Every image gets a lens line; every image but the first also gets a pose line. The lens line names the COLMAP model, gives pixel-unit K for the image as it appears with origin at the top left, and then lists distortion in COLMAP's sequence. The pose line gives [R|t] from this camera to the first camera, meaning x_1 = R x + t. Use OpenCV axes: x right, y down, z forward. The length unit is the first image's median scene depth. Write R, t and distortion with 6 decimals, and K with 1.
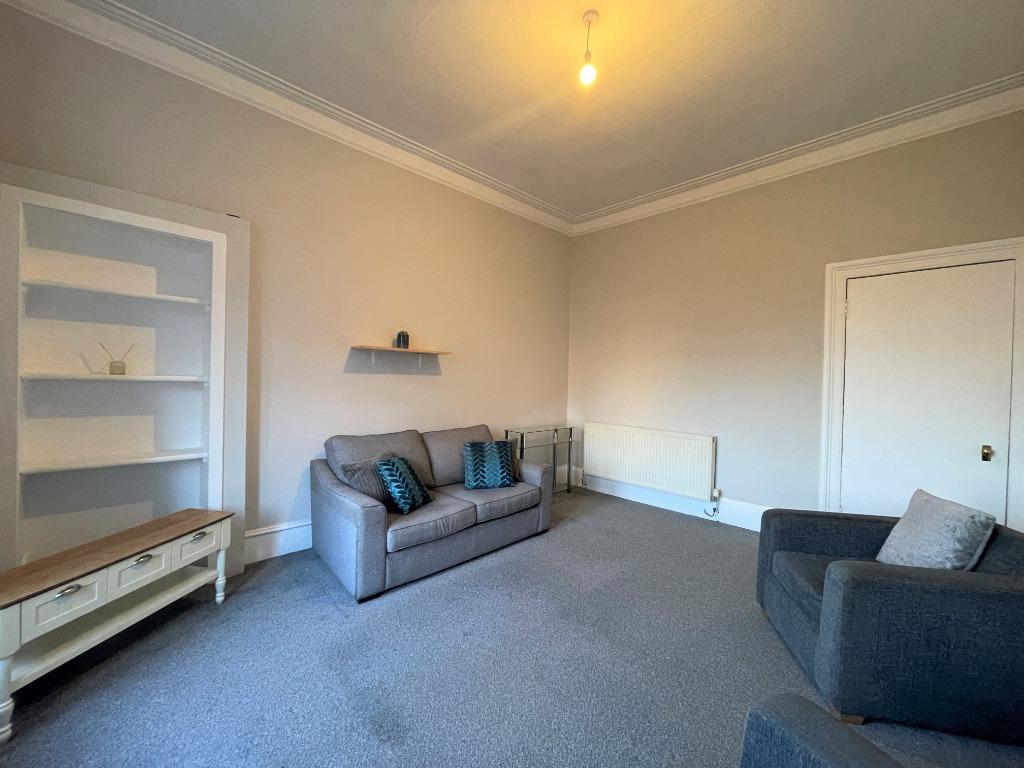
lens RADIAL K [[411.6, 0, 513.7], [0, 411.6, 381.6], [0, 0, 1]] dist [-0.000453, -0.000051]
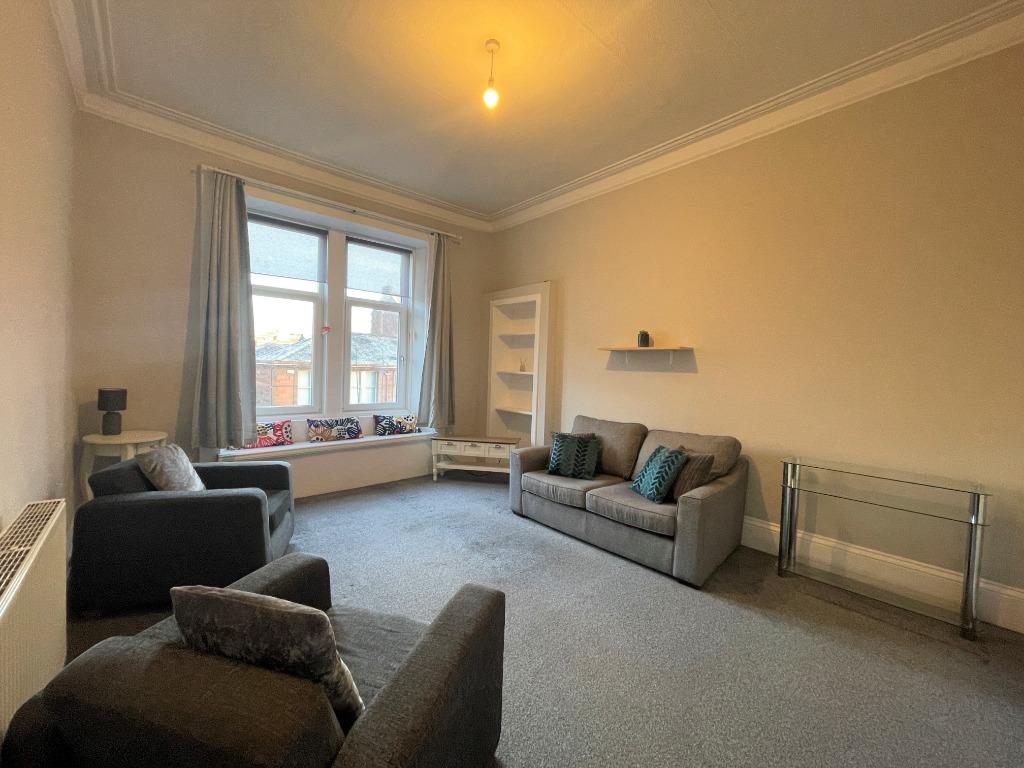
lens RADIAL K [[411.6, 0, 513.7], [0, 411.6, 381.6], [0, 0, 1]] dist [-0.000453, -0.000051]
pose [[-0.048543, 0.011872, -0.998751, 0.874935], [-0.035785, 0.999267, 0.013618, 0.006422], [0.998180, 0.036401, -0.048083, 0.765764]]
